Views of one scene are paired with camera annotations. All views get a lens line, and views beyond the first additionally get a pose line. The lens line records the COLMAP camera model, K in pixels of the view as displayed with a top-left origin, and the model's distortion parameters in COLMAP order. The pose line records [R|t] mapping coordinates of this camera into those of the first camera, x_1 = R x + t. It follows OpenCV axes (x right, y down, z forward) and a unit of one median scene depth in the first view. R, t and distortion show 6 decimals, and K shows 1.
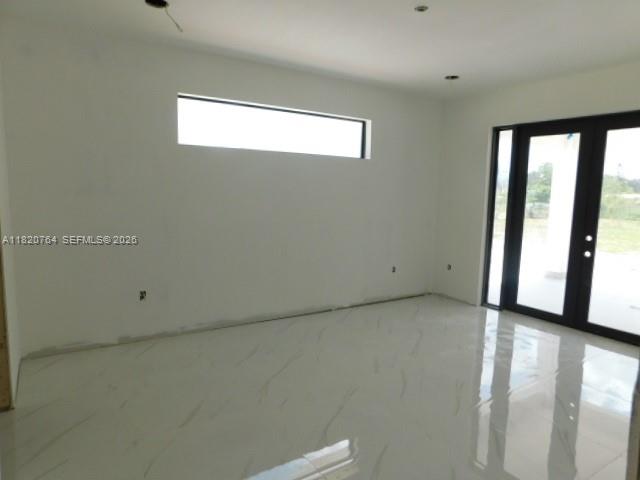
lens RADIAL K [[428.3, 0, 317.4], [0, 428.3, 239.0], [0, 0, 1]] dist [-0.062384, 0.059327]
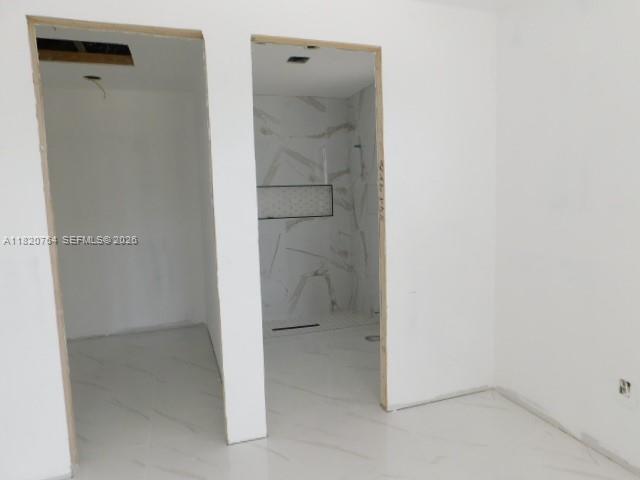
lens RADIAL K [[428.3, 0, 317.4], [0, 428.3, 239.0], [0, 0, 1]] dist [-0.062384, 0.059327]
pose [[-0.249307, 0.080449, -0.965077, 0.220489], [-0.090986, 0.990190, 0.106047, -0.086695], [0.964141, 0.114247, -0.239541, 0.732972]]
